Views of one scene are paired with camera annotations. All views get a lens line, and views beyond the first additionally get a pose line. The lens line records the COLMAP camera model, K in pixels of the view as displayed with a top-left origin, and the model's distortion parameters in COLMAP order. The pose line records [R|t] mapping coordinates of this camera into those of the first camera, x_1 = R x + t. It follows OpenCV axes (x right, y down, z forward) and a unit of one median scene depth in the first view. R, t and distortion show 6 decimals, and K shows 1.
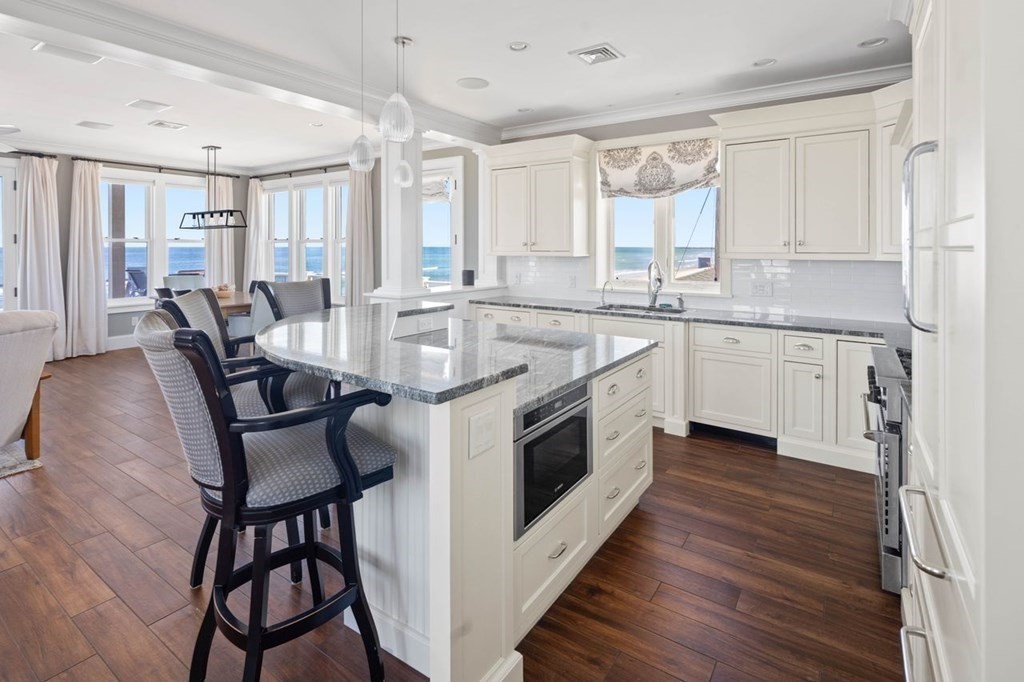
lens RADIAL K [[502.8, 0, 506.2], [0, 502.8, 253.0], [0, 0, 1]] dist [-0.004118, -0.000735]
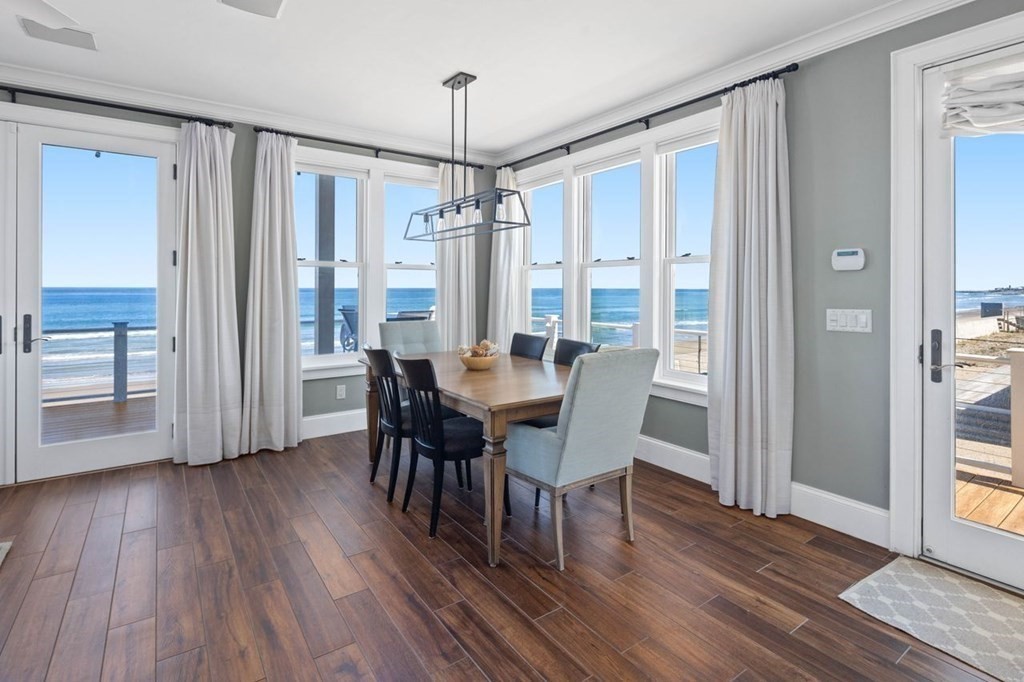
lens RADIAL K [[494.9, 0, 515.3], [0, 494.9, 294.4], [0, 0, 1]] dist [0.000455, -0.000596]
pose [[0.942831, 0.004251, -0.333245, -0.344331], [-0.004857, 0.999988, -0.000987, 0.013902], [0.333237, 0.002549, 0.942840, 0.511730]]
